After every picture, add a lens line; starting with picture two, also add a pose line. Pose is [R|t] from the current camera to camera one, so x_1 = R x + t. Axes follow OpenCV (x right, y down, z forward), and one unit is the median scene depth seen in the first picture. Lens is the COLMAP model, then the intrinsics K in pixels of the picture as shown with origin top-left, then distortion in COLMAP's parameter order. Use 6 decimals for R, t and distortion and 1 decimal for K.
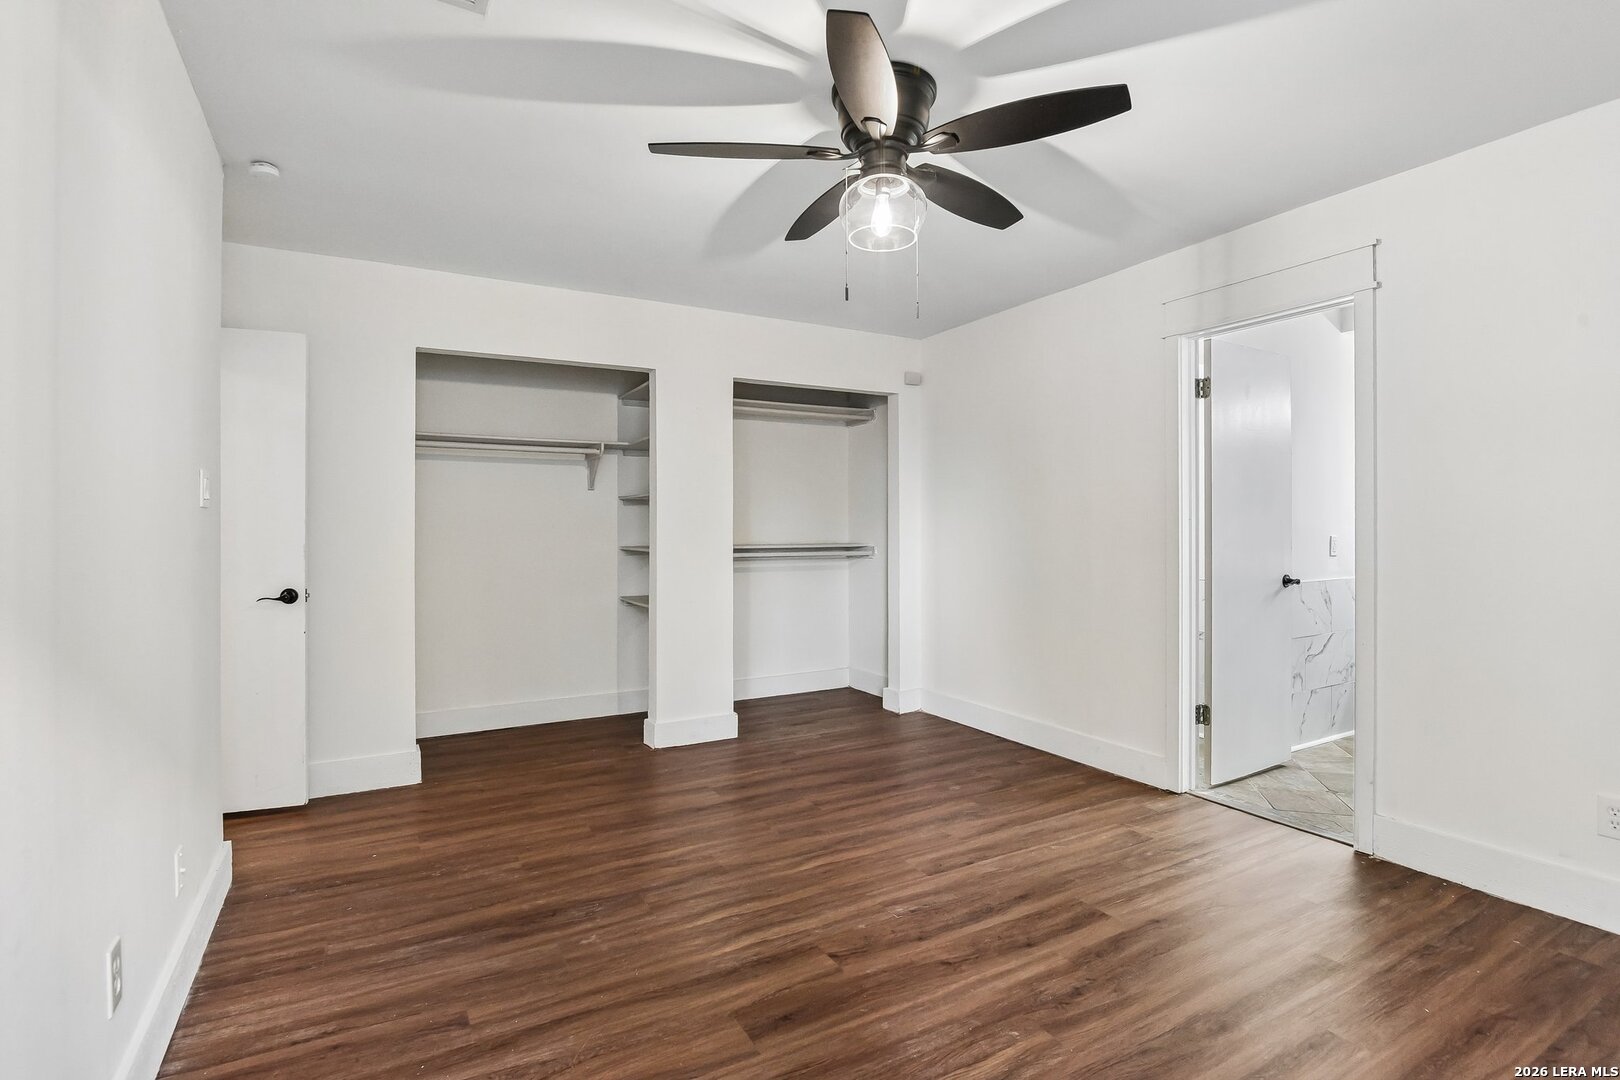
lens RADIAL K [[784.4, 0, 810.0], [0, 784.4, 540.0], [0, 0, 1]] dist [0.000669, -0.001187]
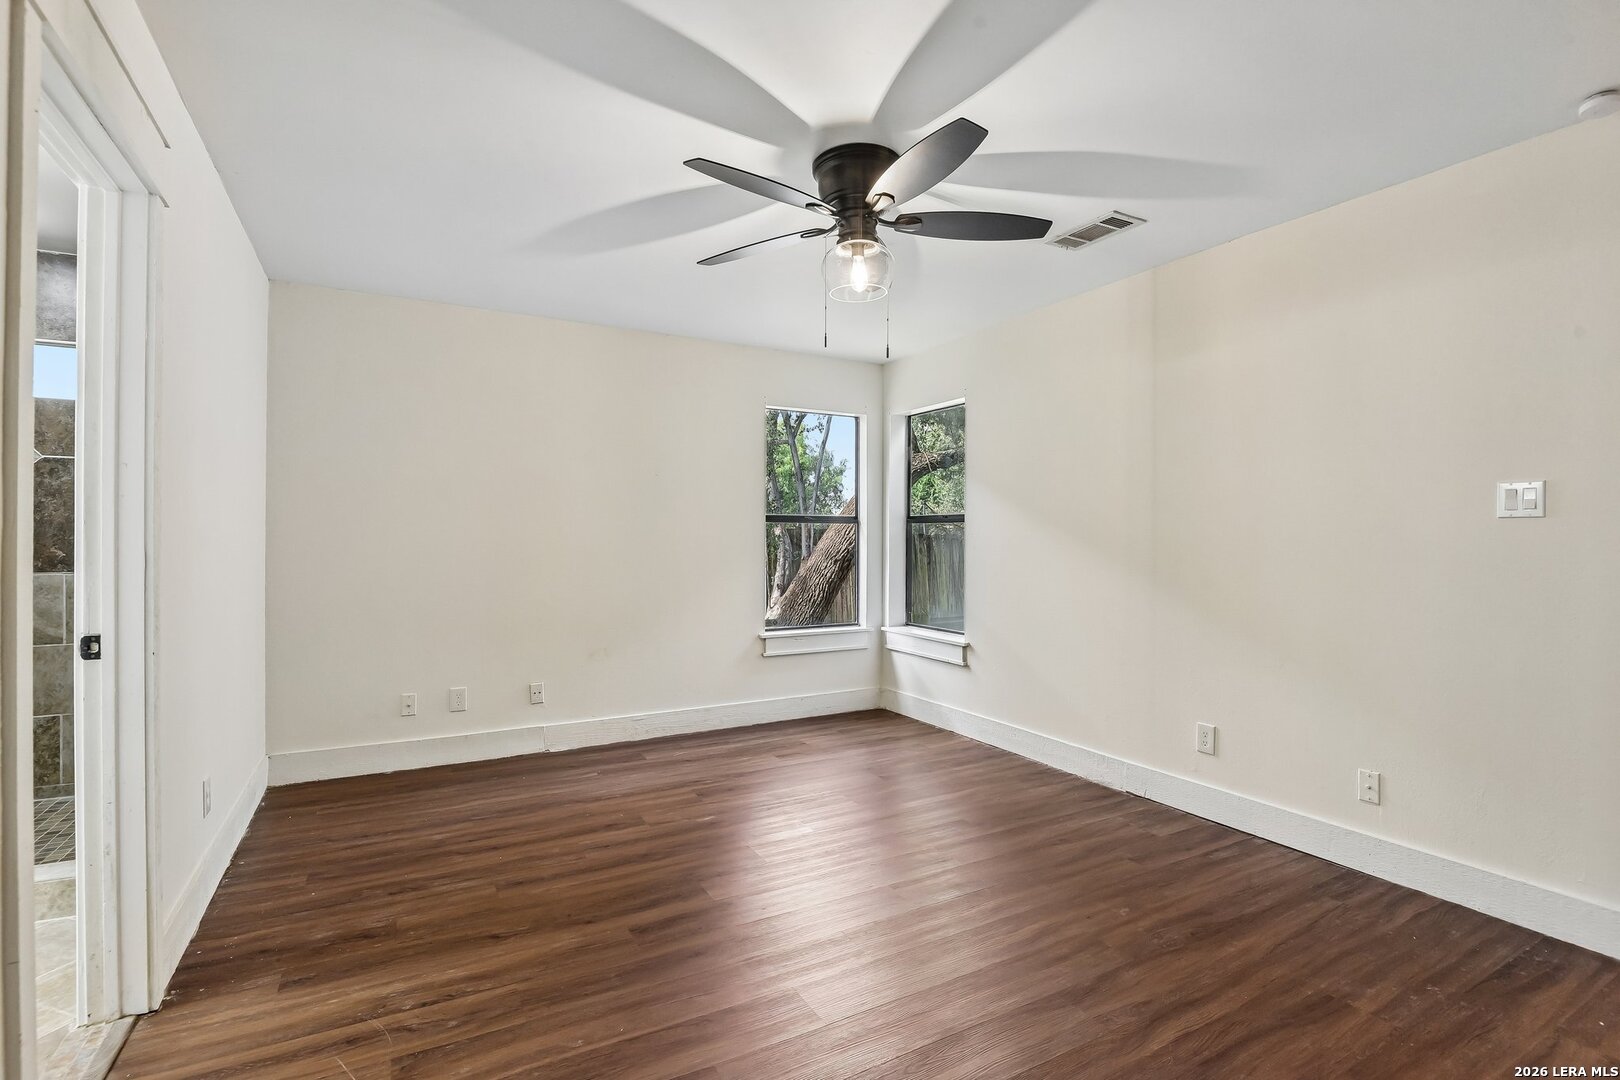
lens RADIAL K [[759.9, 0, 802.5], [0, 759.9, 544.3], [0, 0, 1]] dist [0.010610, -0.010333]
pose [[-0.999871, -0.003842, 0.015580, 0.155747], [-0.003541, 0.999807, 0.019301, -0.027204], [-0.015652, 0.019244, -0.999692, 2.038036]]
